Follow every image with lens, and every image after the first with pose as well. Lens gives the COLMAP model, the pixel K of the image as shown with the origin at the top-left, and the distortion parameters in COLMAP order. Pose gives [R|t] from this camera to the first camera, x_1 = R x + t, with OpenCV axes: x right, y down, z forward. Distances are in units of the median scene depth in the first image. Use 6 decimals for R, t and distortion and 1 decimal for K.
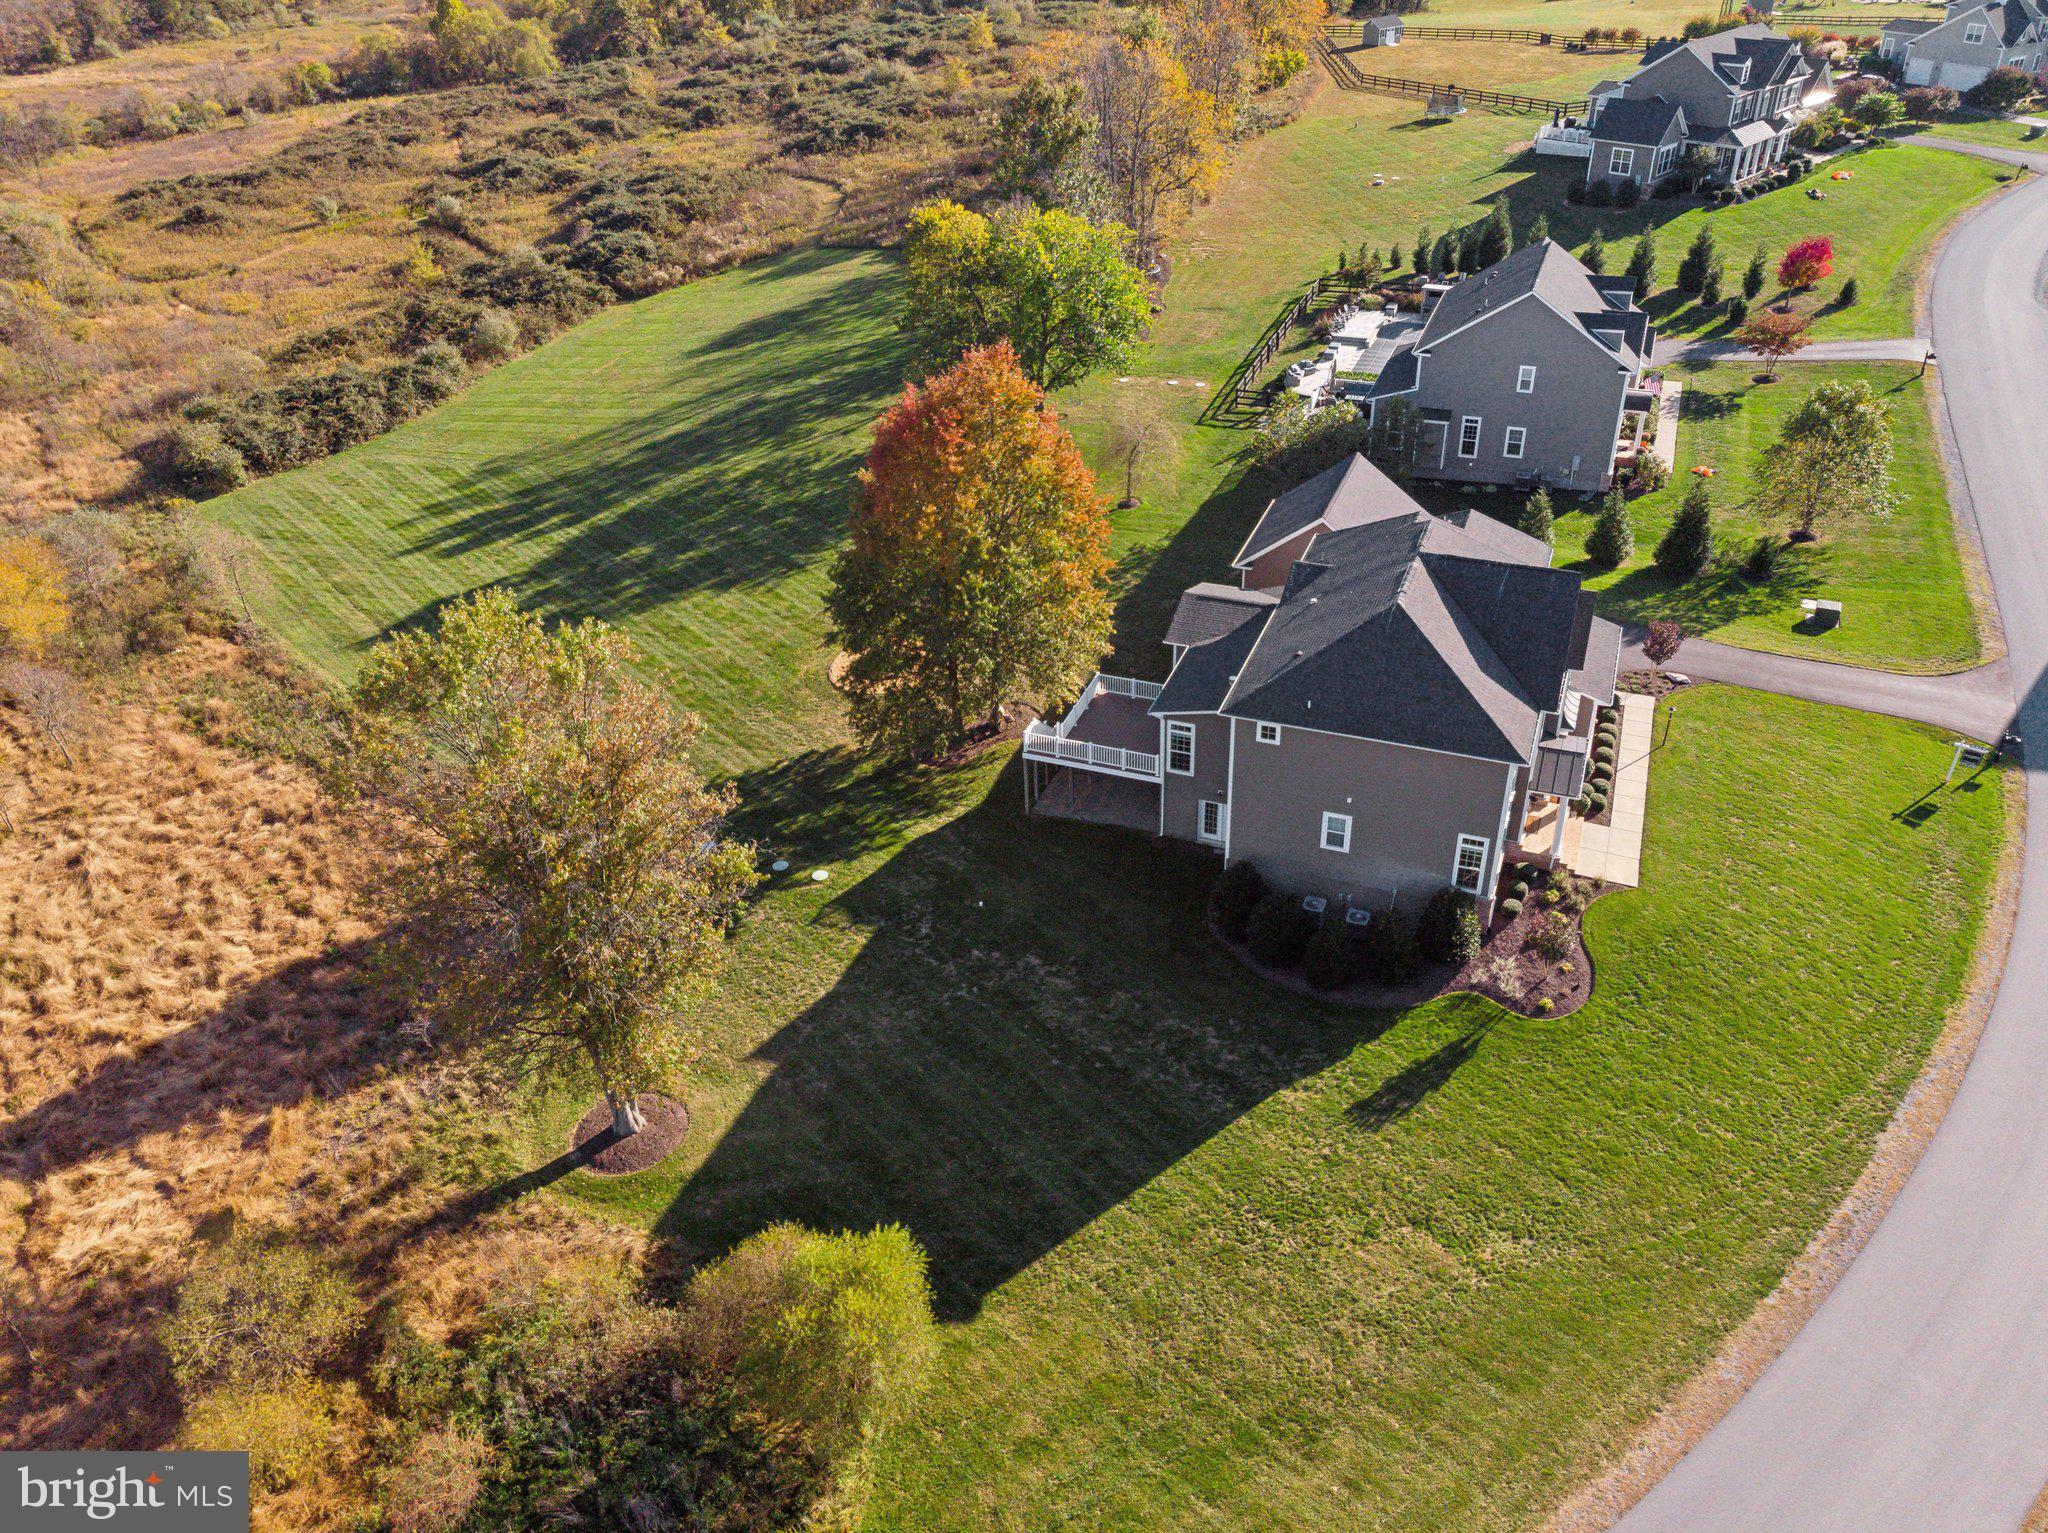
lens RADIAL K [[1533.8, 0, 1024.0], [0, 1533.8, 766.5], [0, 0, 1]] dist [-0.005332, 0.001948]
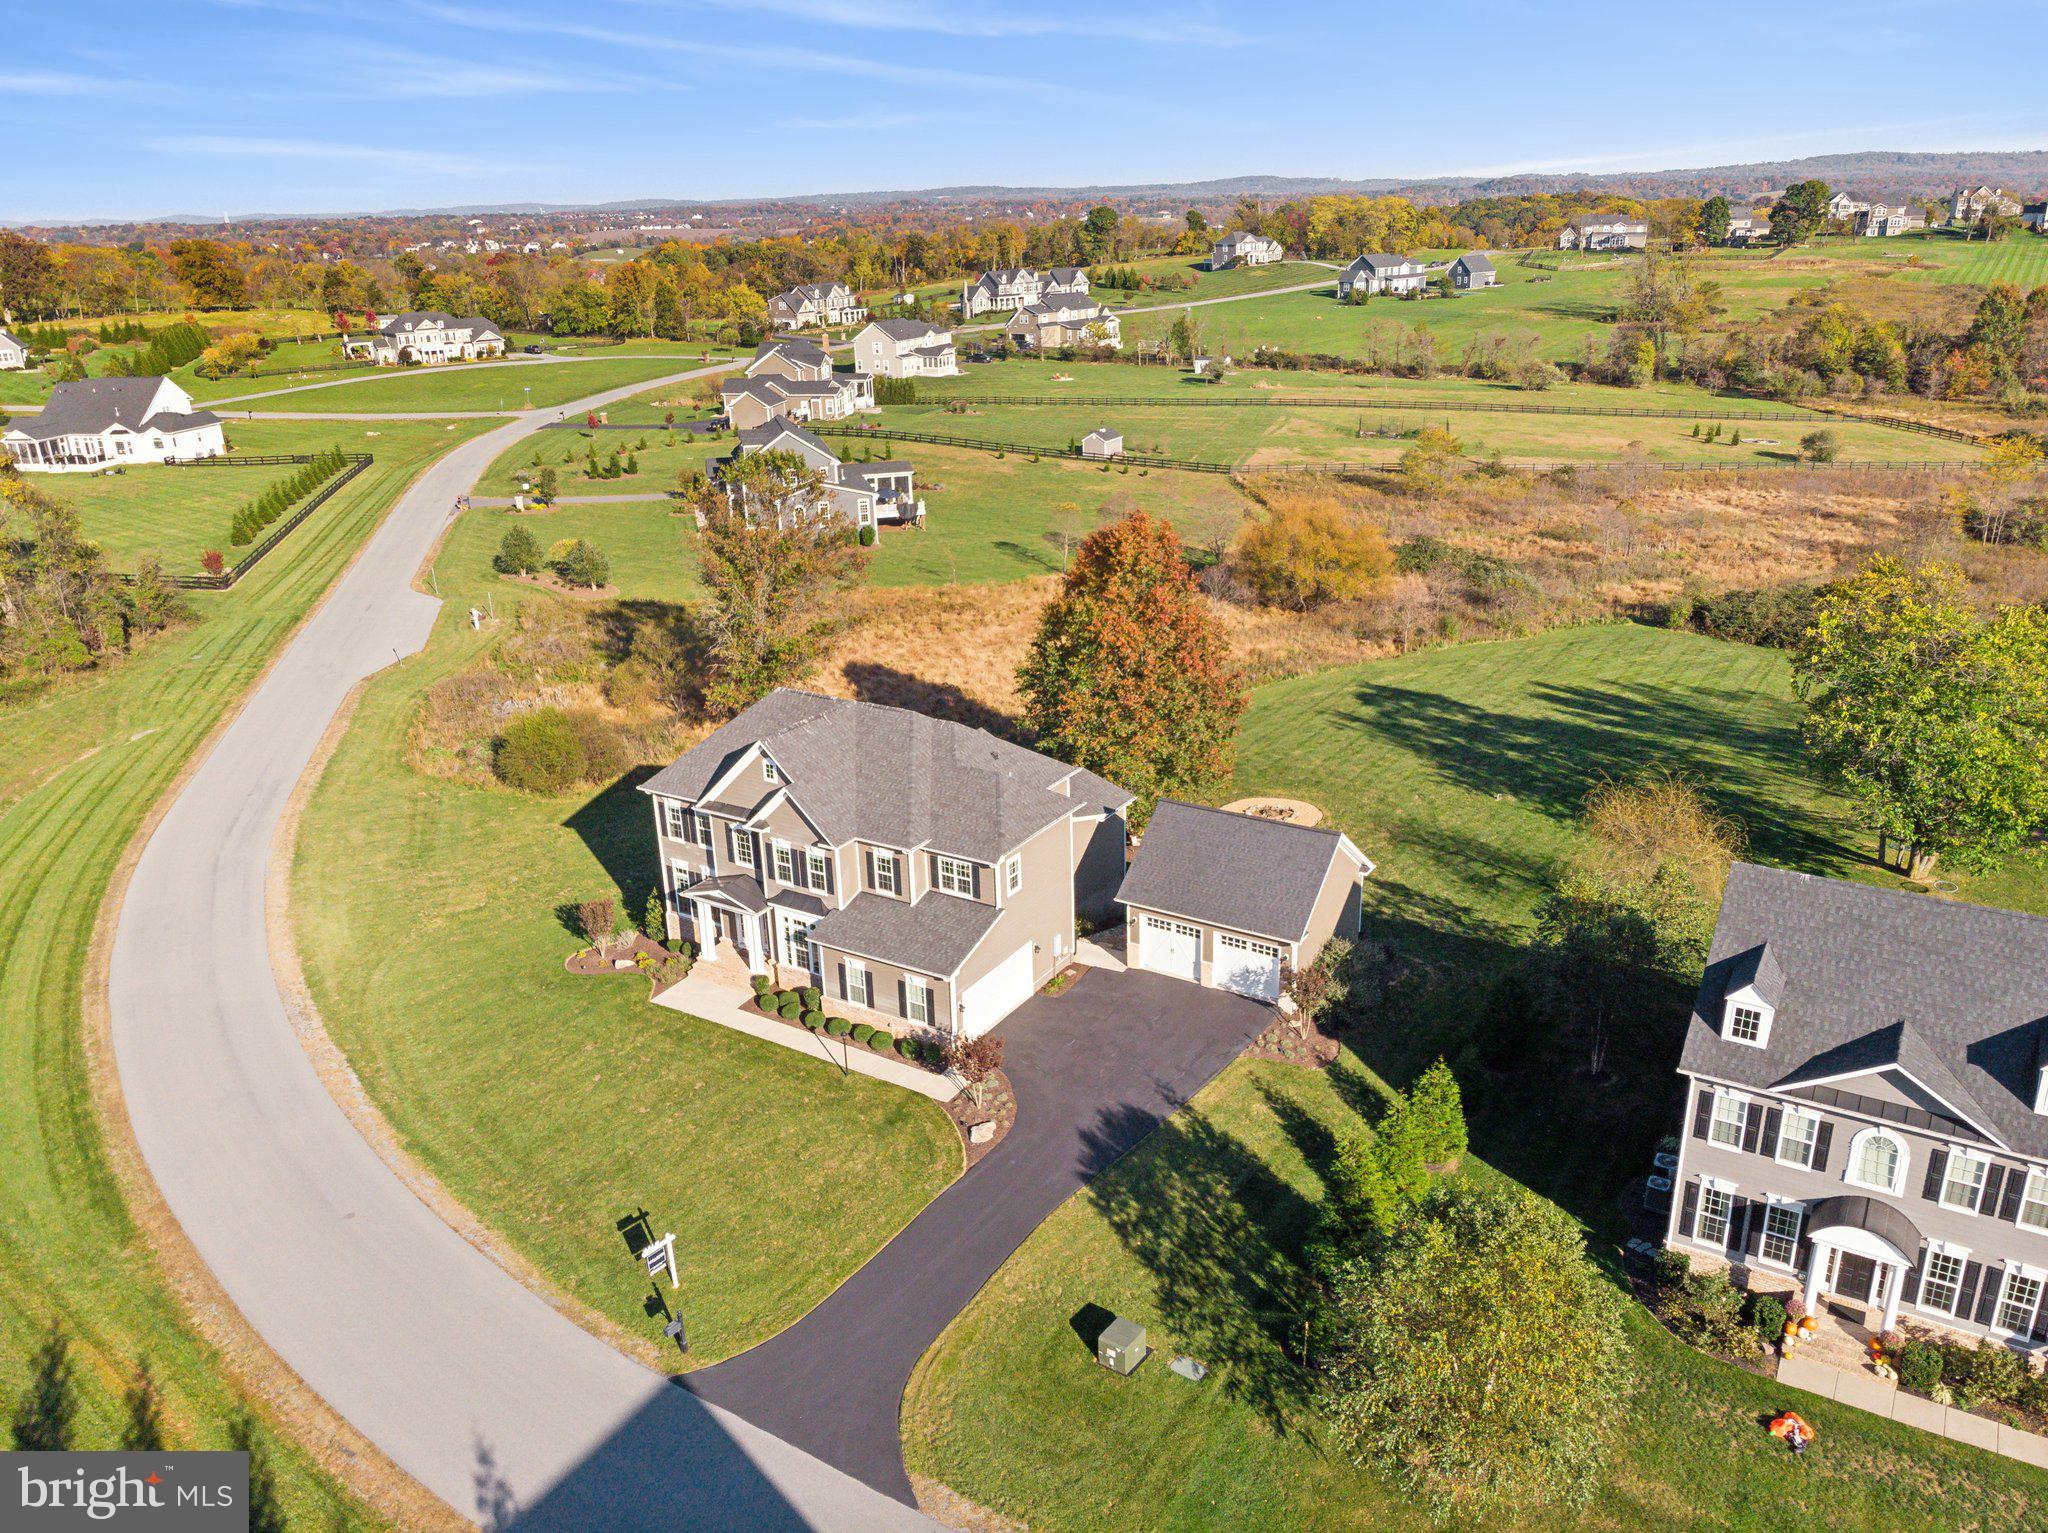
lens RADIAL K [[1533.8, 0, 1024.0], [0, 1533.8, 766.5], [0, 0, 1]] dist [-0.005332, 0.001948]
pose [[-0.181719, 0.381981, -0.906129, 1.180793], [-0.512345, 0.749738, 0.418802, -0.592654], [0.839334, 0.540355, 0.059465, 0.988933]]
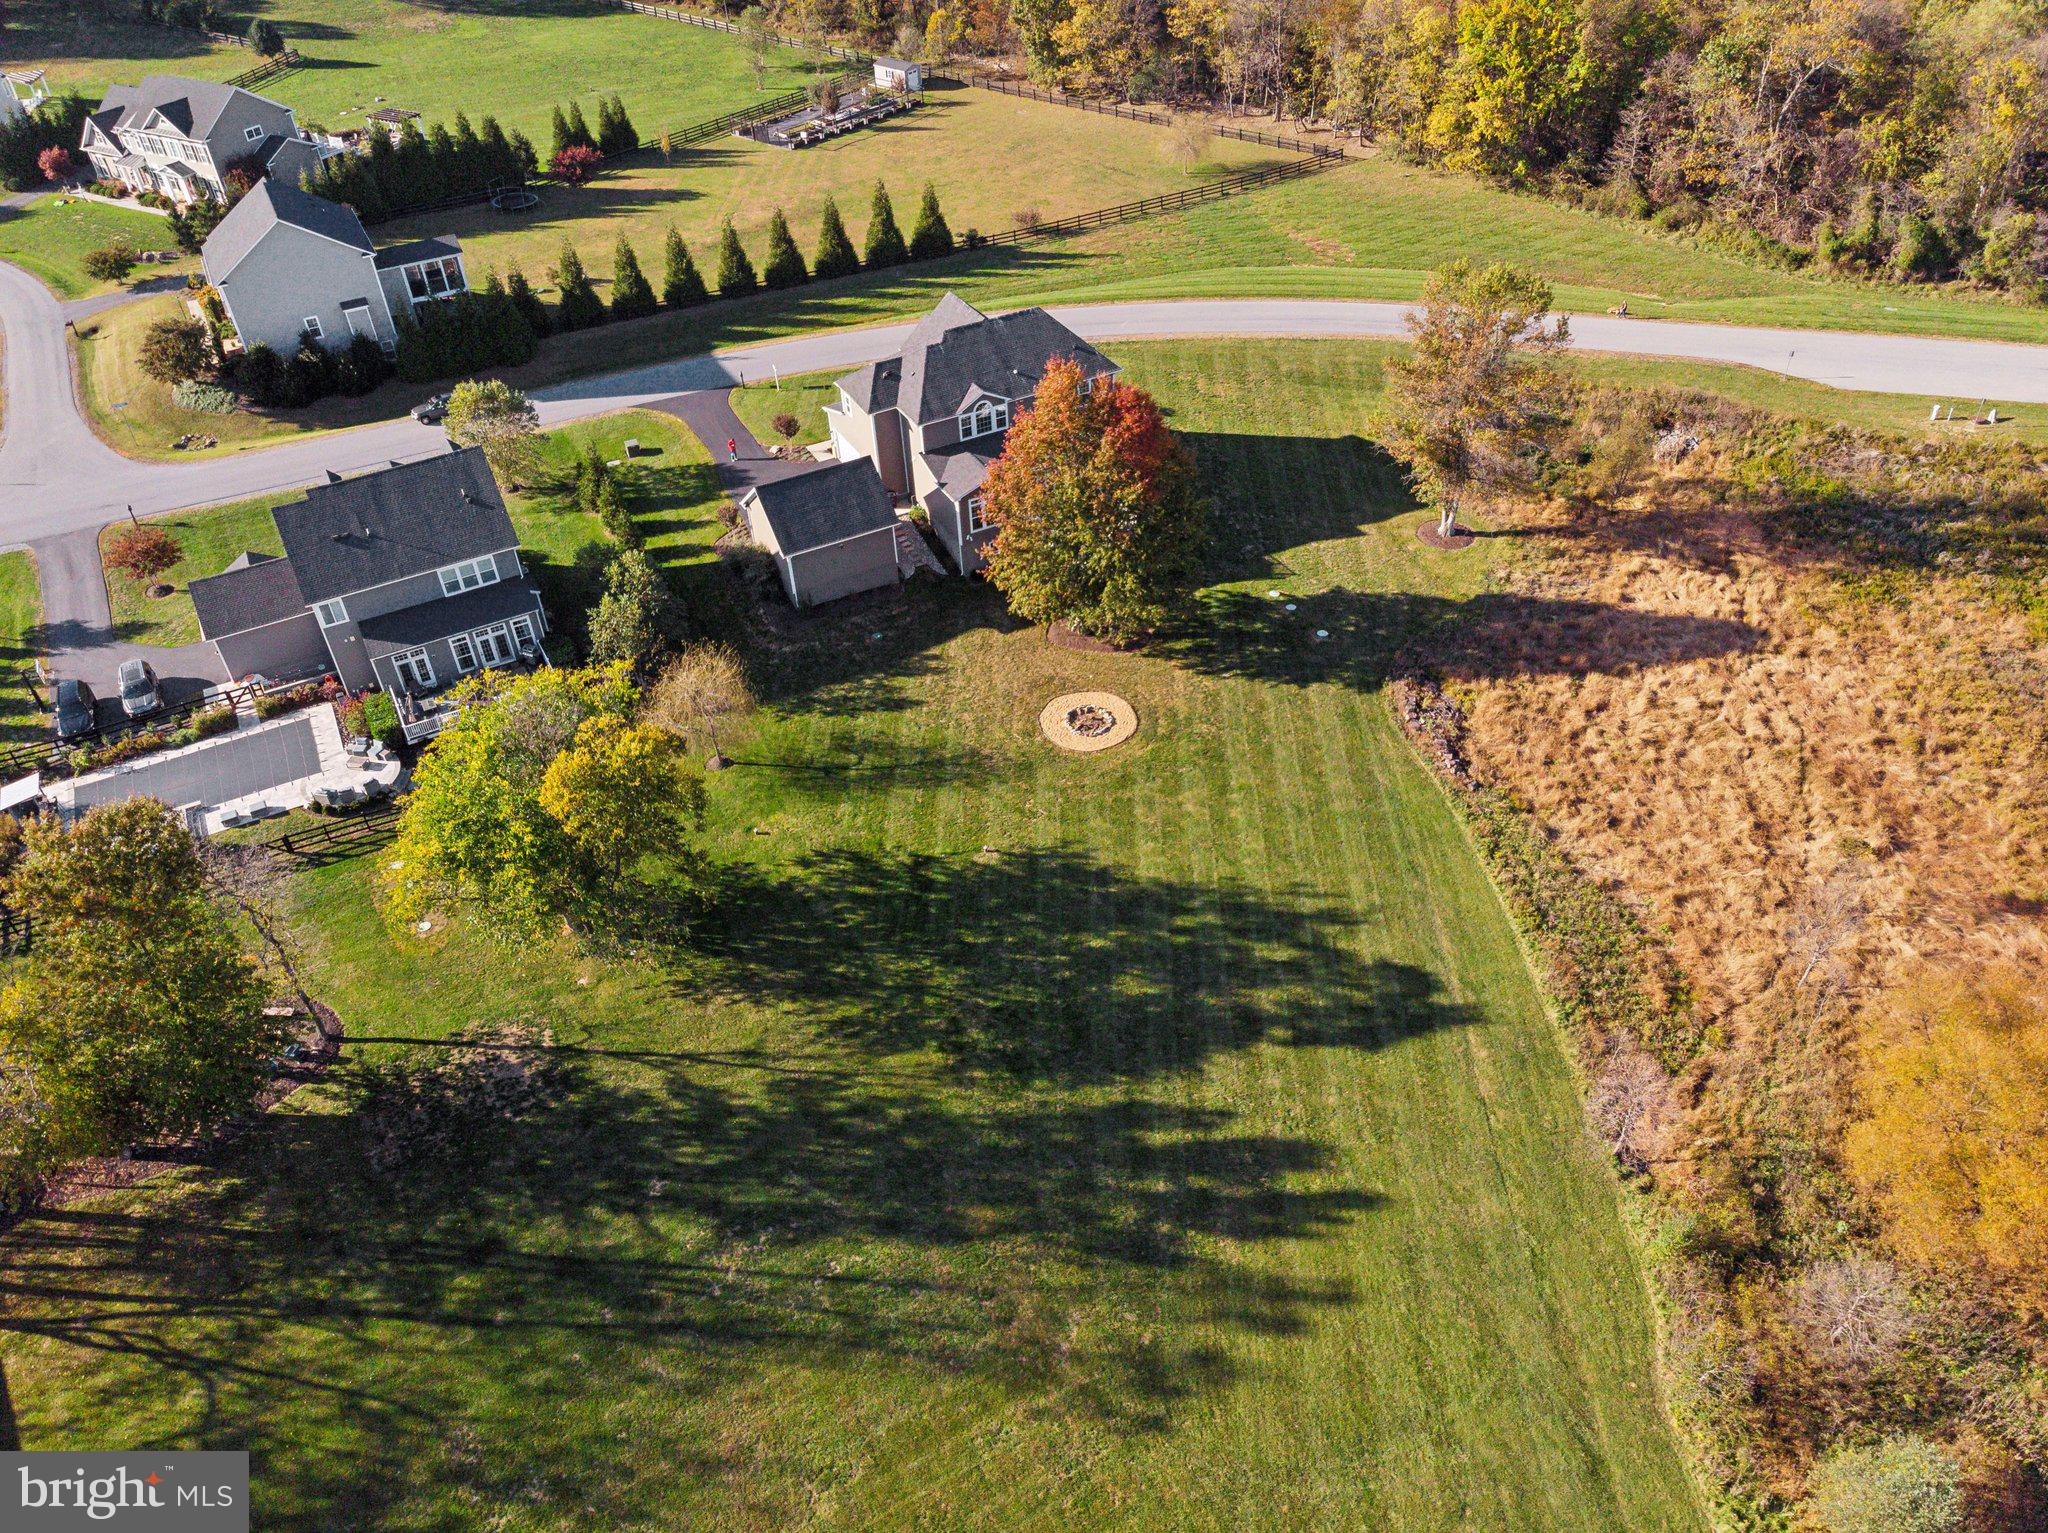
lens RADIAL K [[1536.1, 0, 1024.0], [0, 1536.1, 766.5], [0, 0, 1]] dist [-0.026433, 0.042046]
pose [[-0.754131, -0.357540, 0.550864, -0.909455], [0.421909, 0.379034, 0.823605, -1.325022], [-0.503269, 0.853521, -0.134992, 1.559959]]
